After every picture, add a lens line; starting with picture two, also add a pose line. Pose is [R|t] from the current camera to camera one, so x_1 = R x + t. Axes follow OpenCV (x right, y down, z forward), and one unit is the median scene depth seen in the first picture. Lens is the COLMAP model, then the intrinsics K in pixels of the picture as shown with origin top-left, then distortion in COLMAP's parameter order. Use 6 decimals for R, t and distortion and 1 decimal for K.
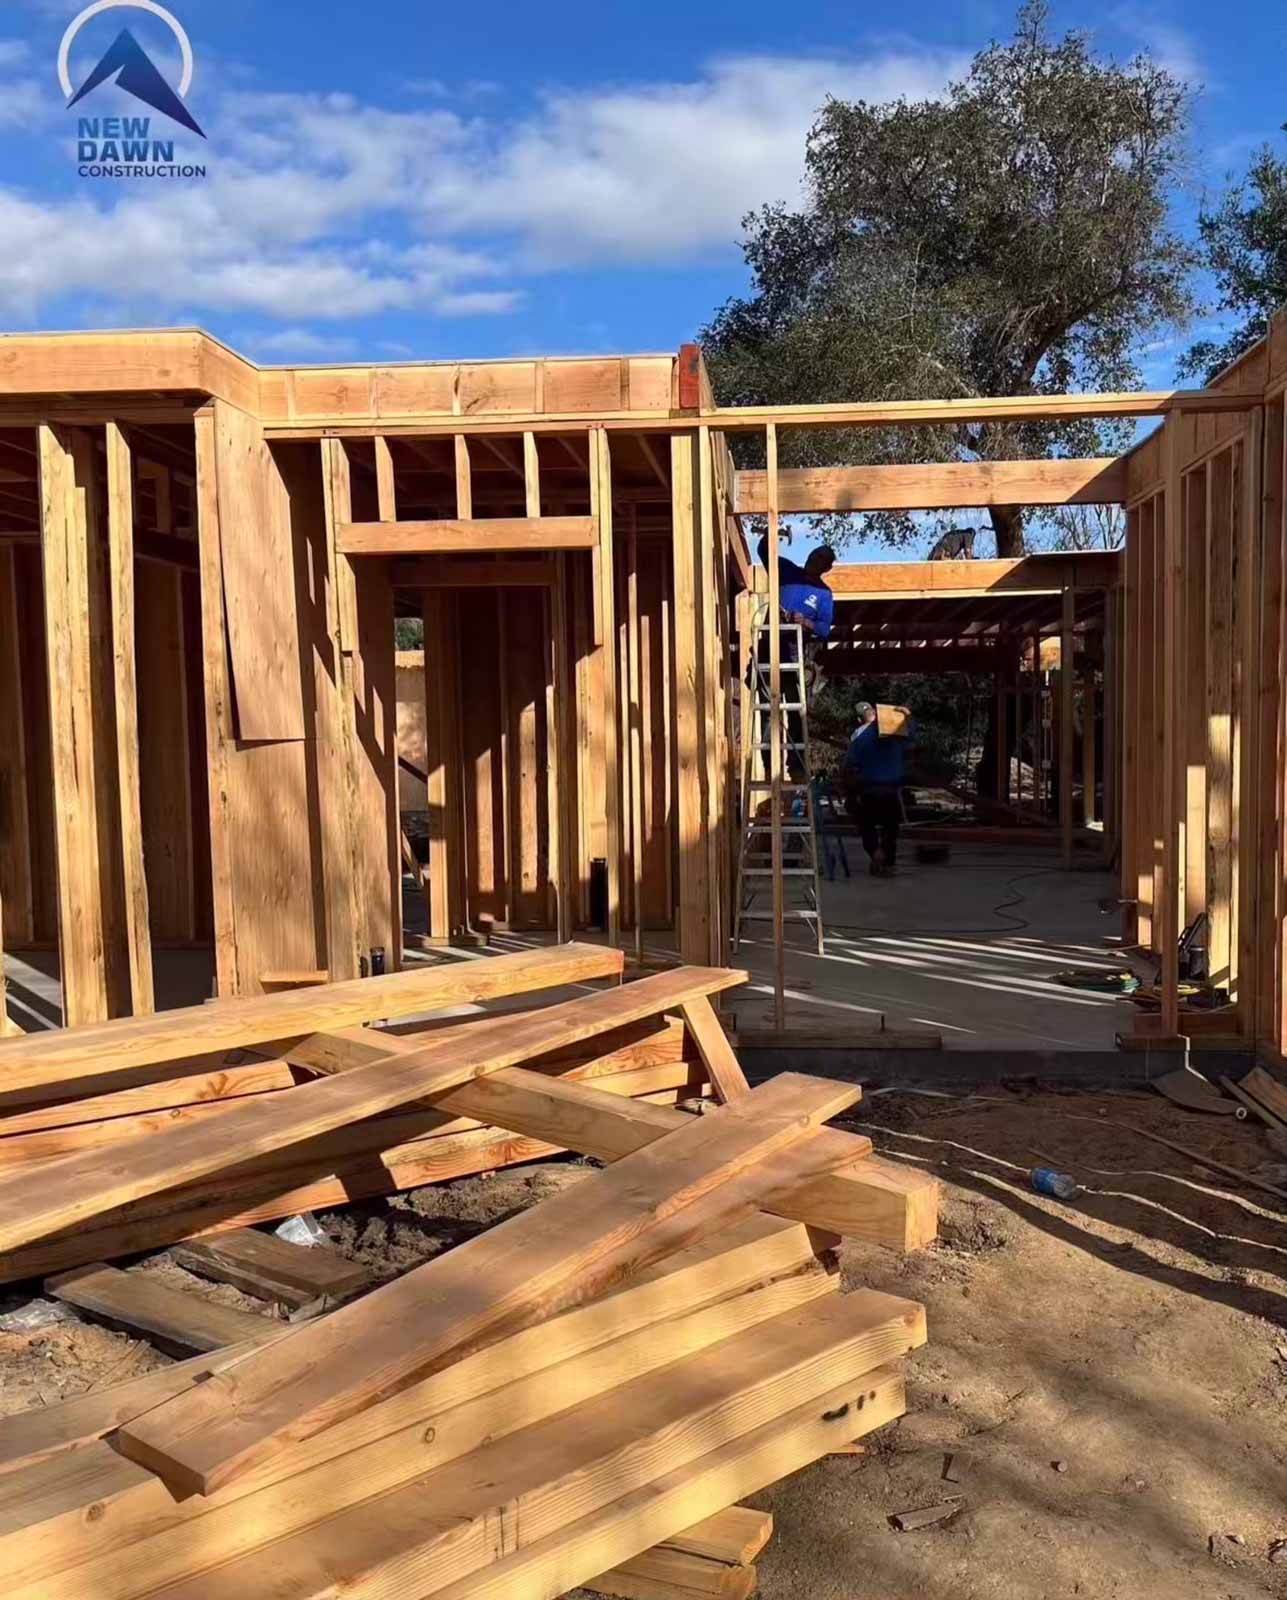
lens RADIAL K [[1431.2, 0, 648.3], [0, 1431.2, 835.9], [0, 0, 1]] dist [-0.013965, -0.015325]
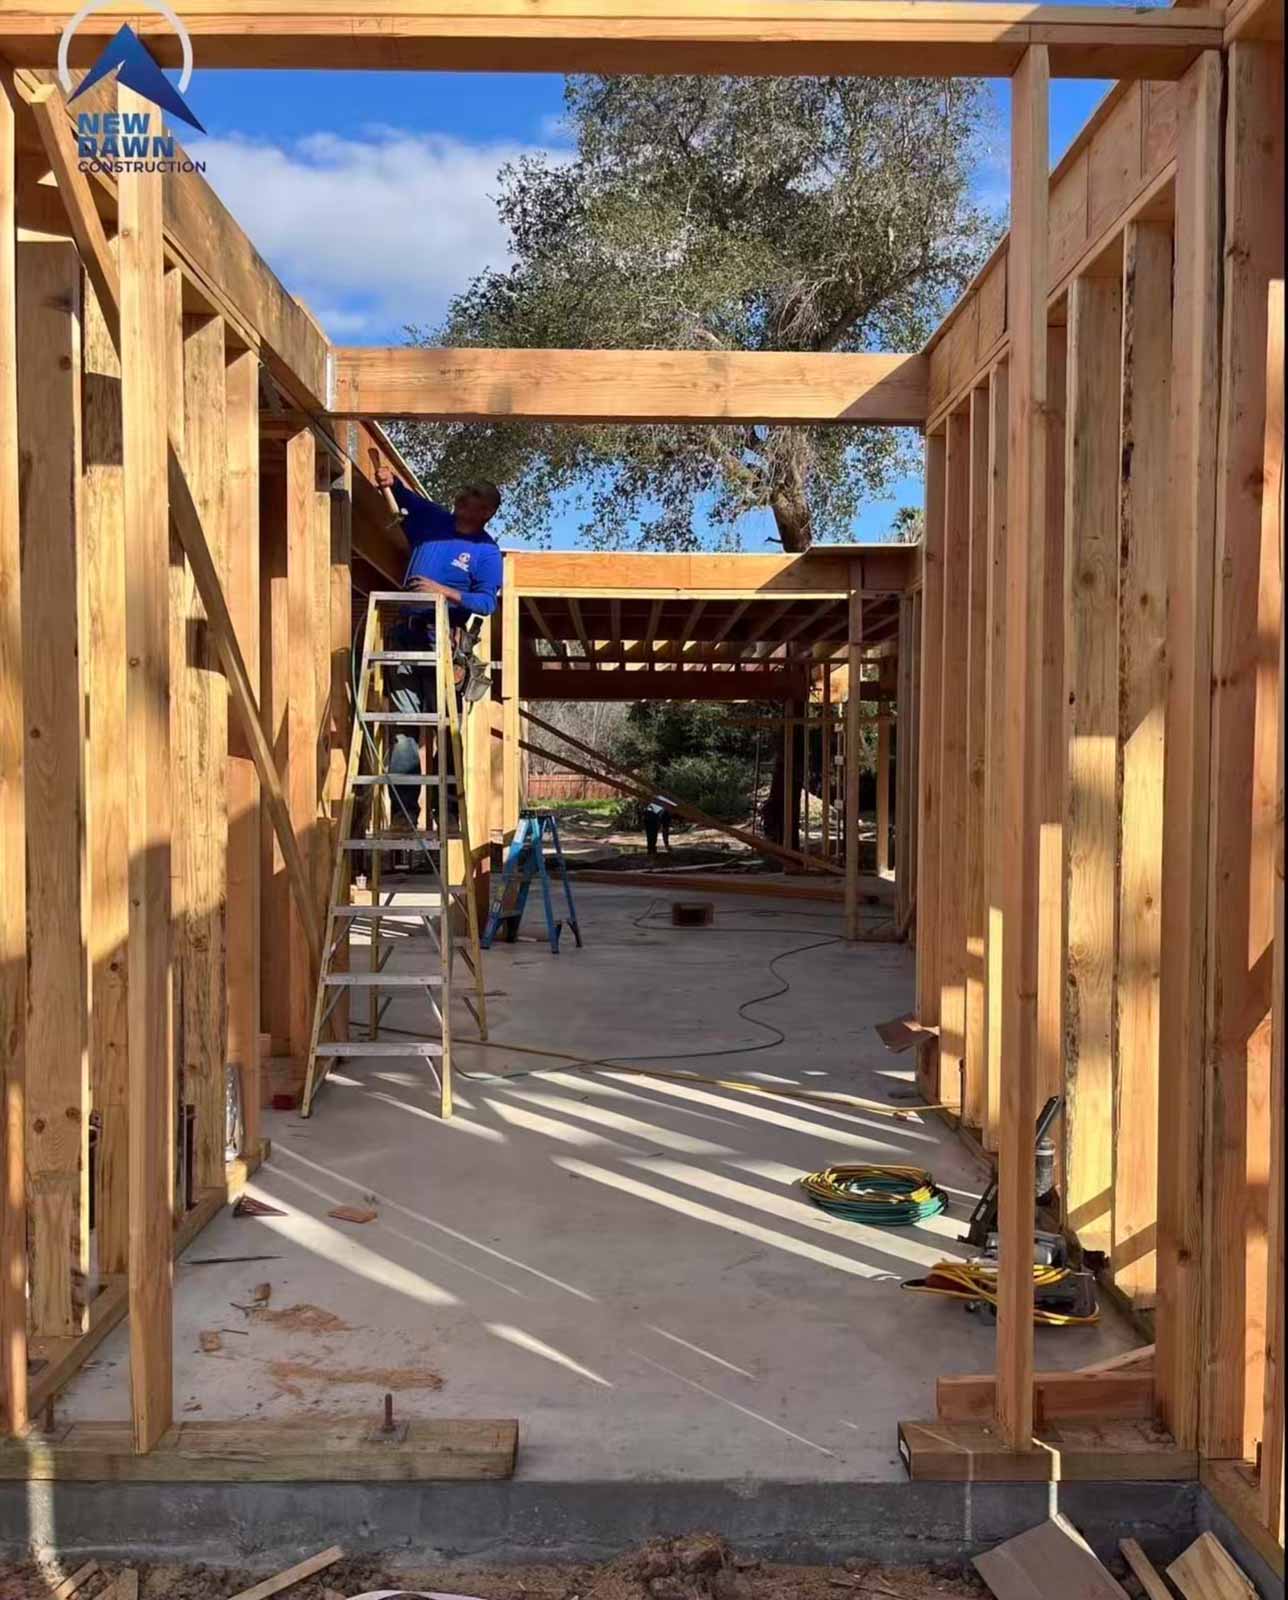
lens RADIAL K [[1310.5, 0, 644.0], [0, 1310.5, 800.0], [0, 0, 1]] dist [0.005996, -0.060388]
pose [[0.993356, 0.020218, 0.113296, 0.092138], [-0.015107, 0.998837, -0.045786, -0.019455], [-0.114090, 0.043770, 0.992506, 0.277318]]
